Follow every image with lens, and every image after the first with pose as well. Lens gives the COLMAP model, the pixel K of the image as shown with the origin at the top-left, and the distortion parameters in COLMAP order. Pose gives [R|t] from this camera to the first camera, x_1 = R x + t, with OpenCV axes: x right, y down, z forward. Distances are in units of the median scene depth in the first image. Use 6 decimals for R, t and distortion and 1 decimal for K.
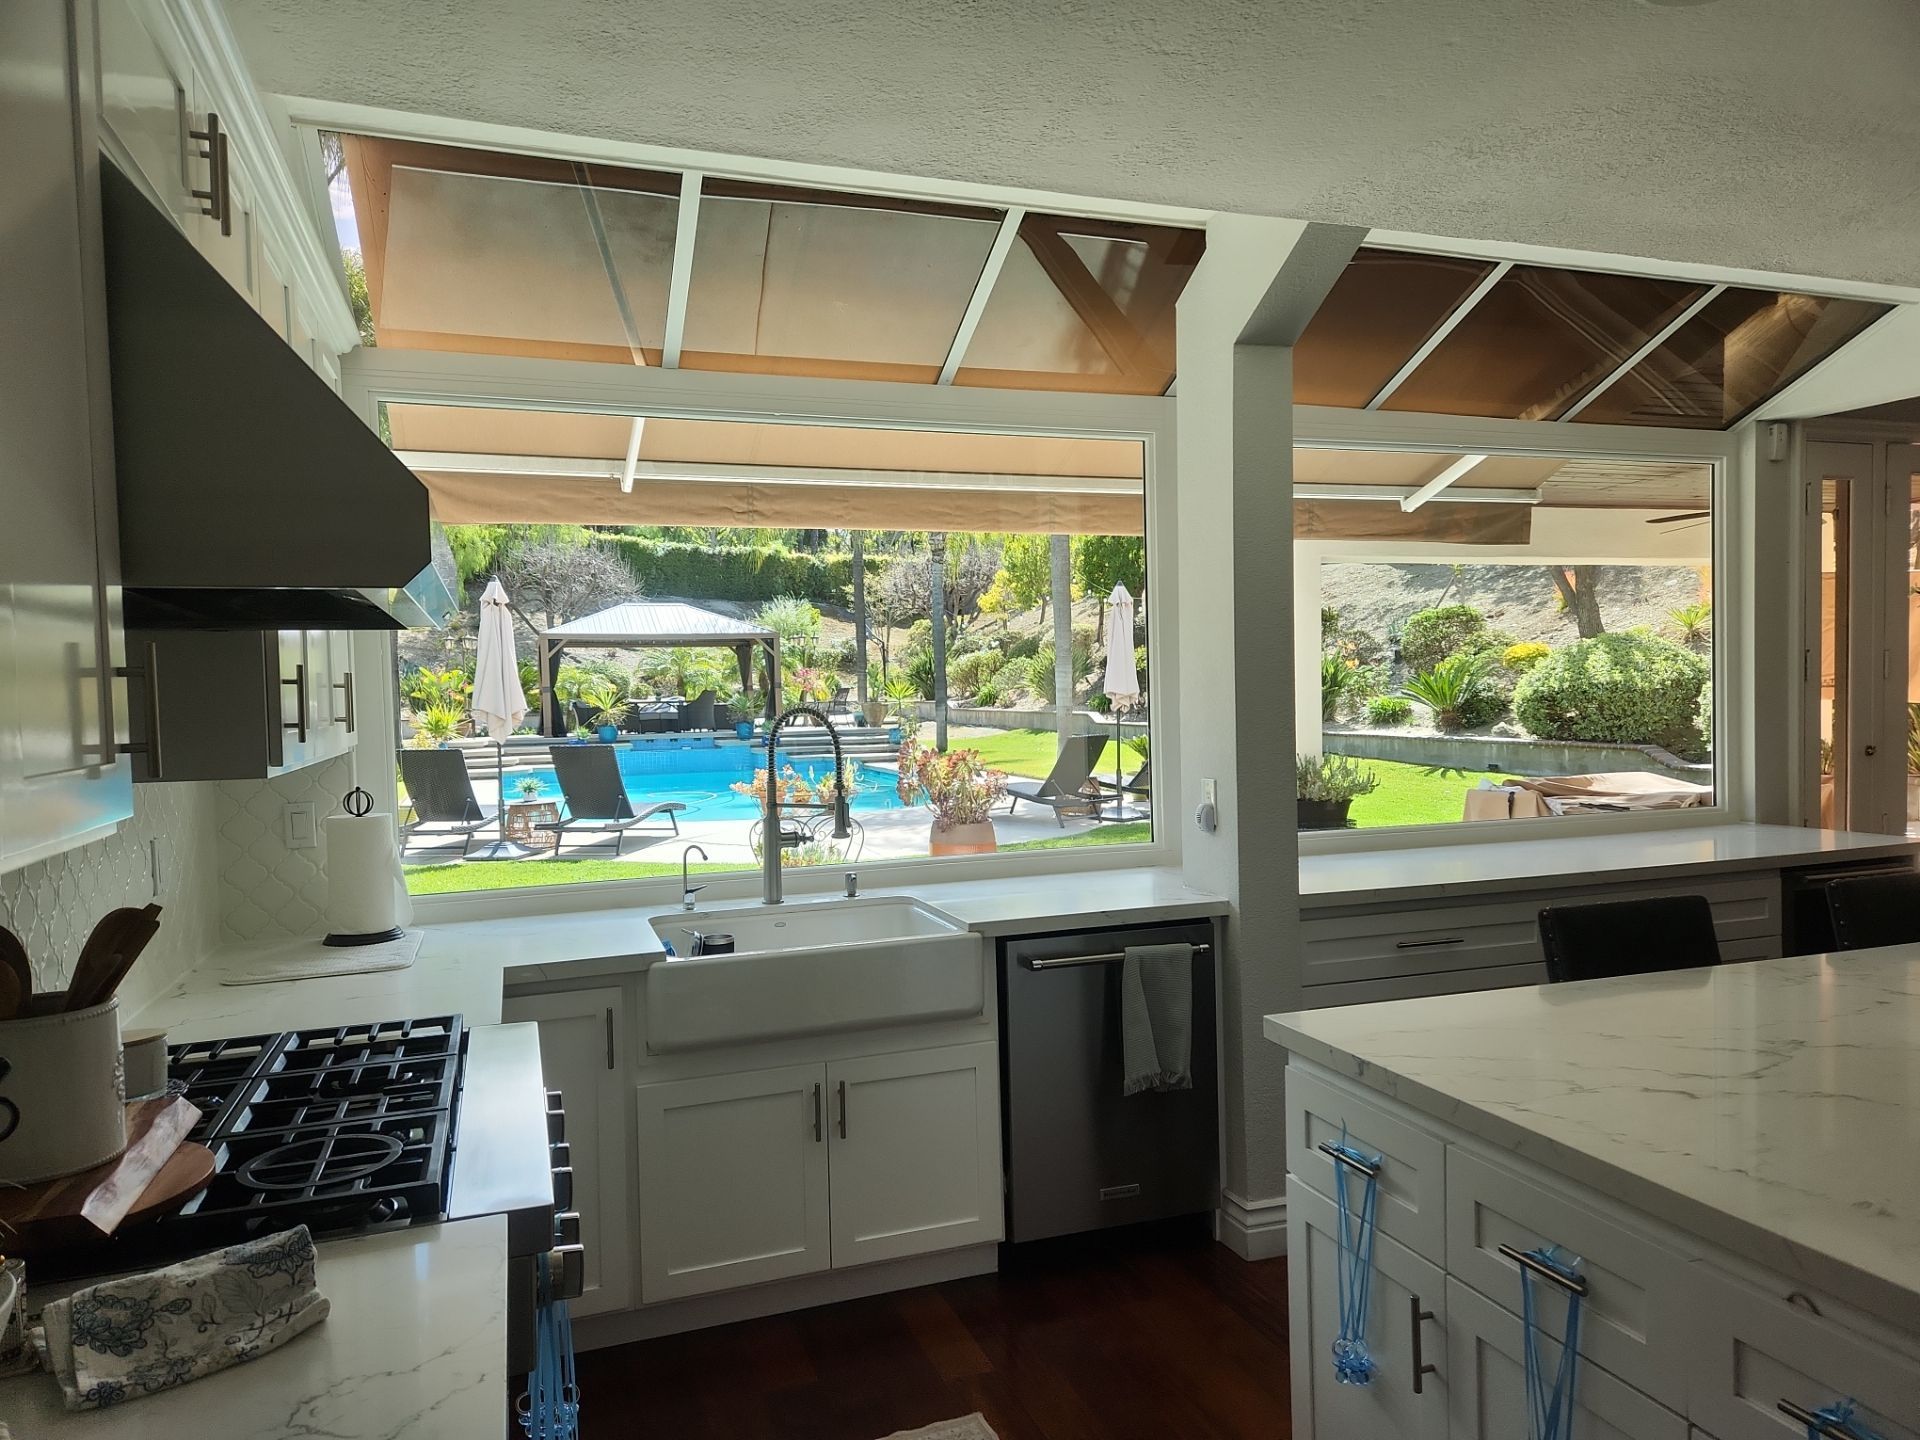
lens RADIAL K [[1274.7, 0, 957.9], [0, 1274.7, 746.6], [0, 0, 1]] dist [0.077866, -0.064299]
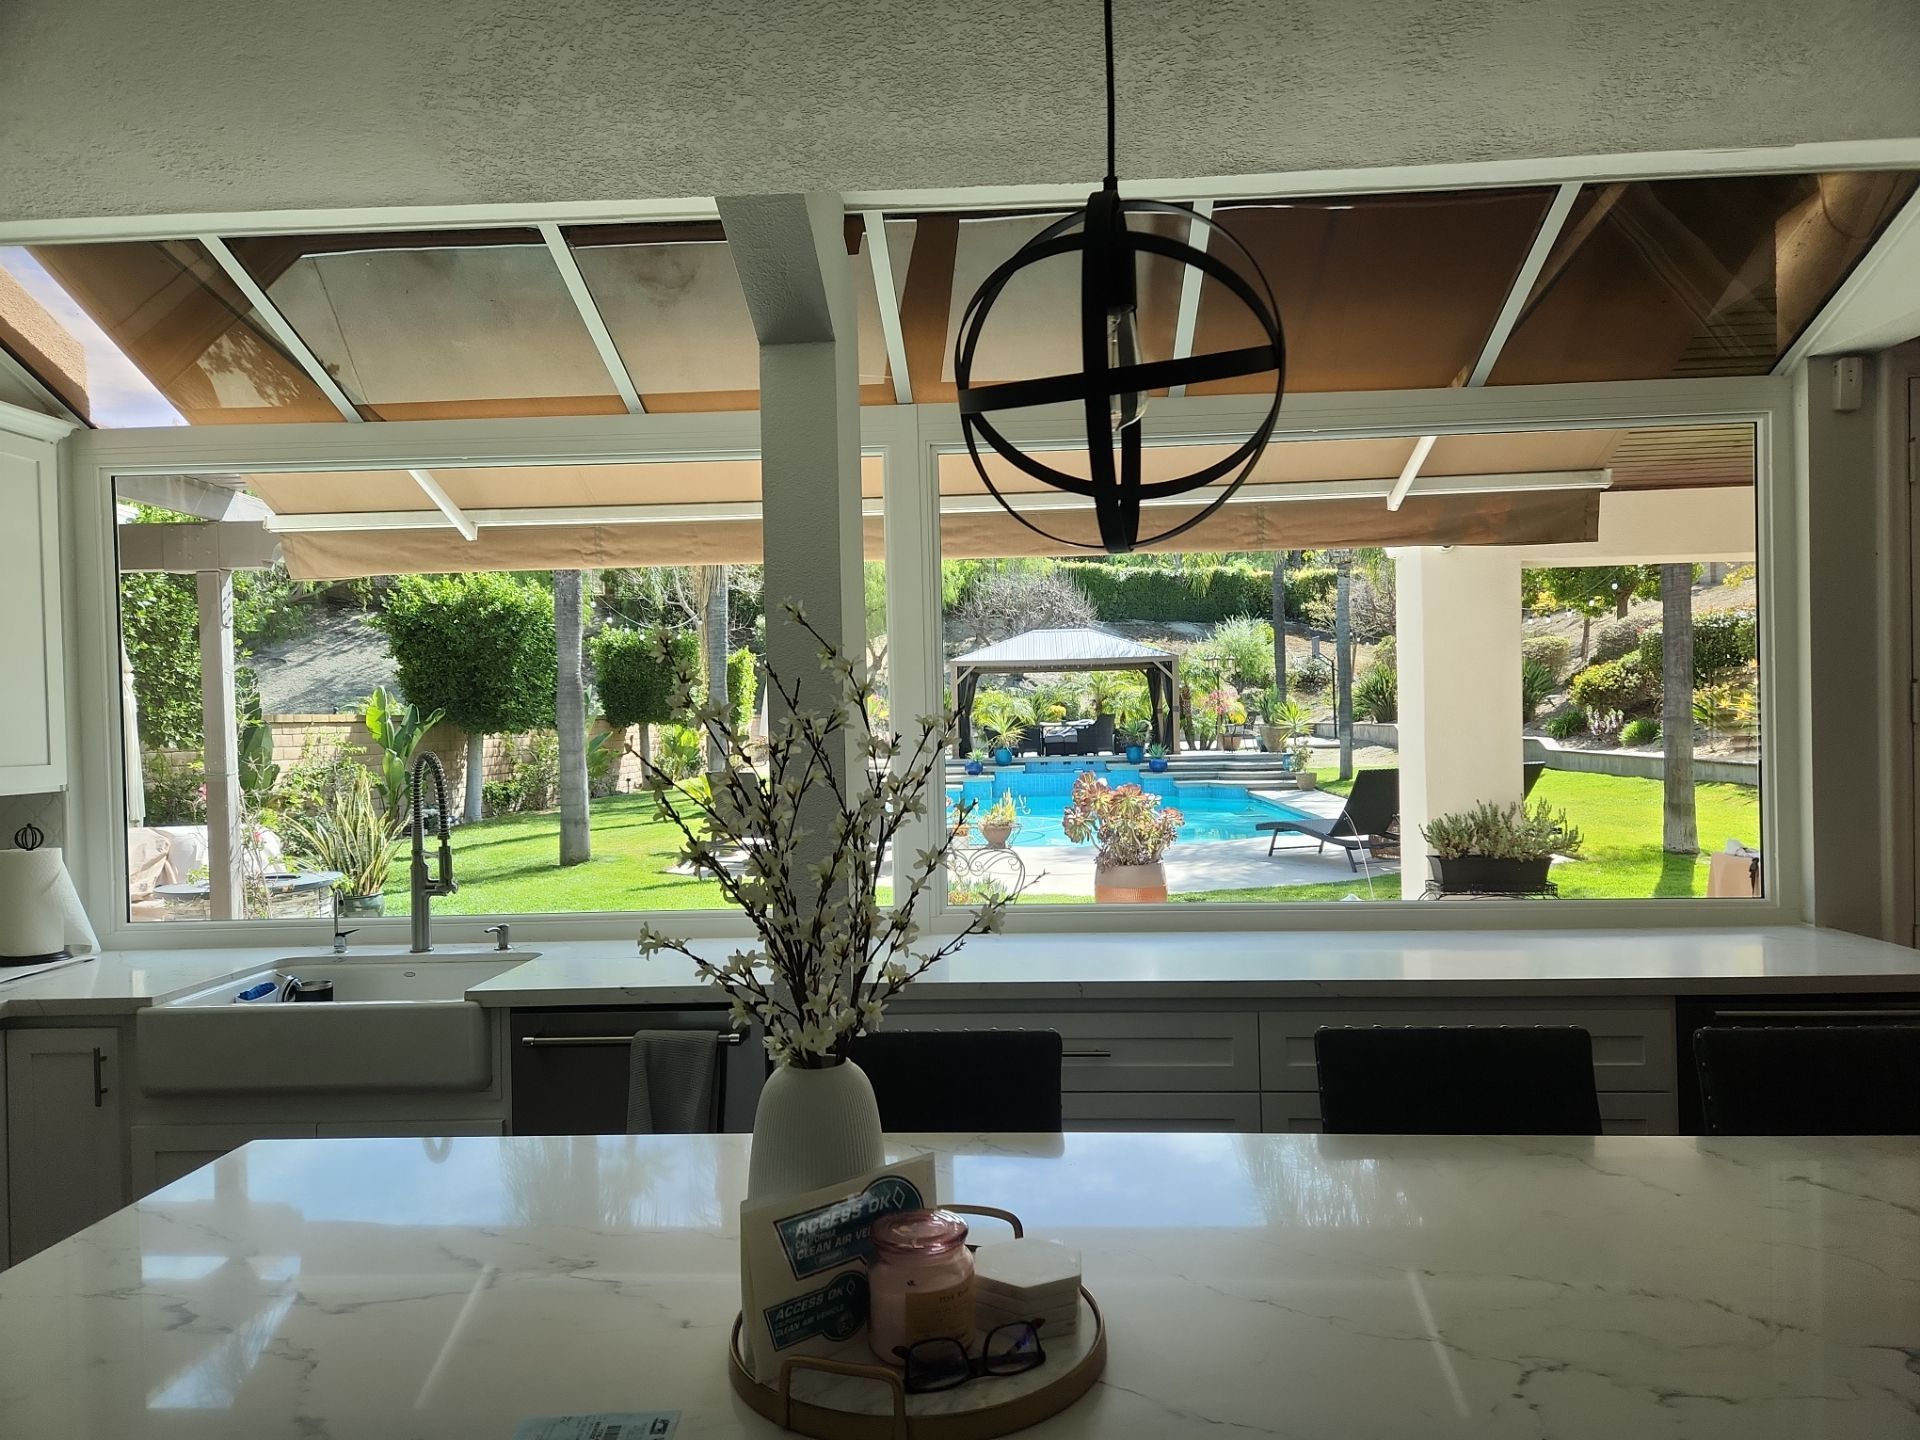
lens RADIAL K [[1274.7, 0, 967.7], [0, 1274.7, 747.7], [0, 0, 1]] dist [0.077866, -0.064299]
pose [[0.925322, 0.009954, -0.379053, 0.639344], [-0.015566, 0.999810, -0.011742, -0.030723], [0.378864, 0.016765, 0.925301, 0.239865]]
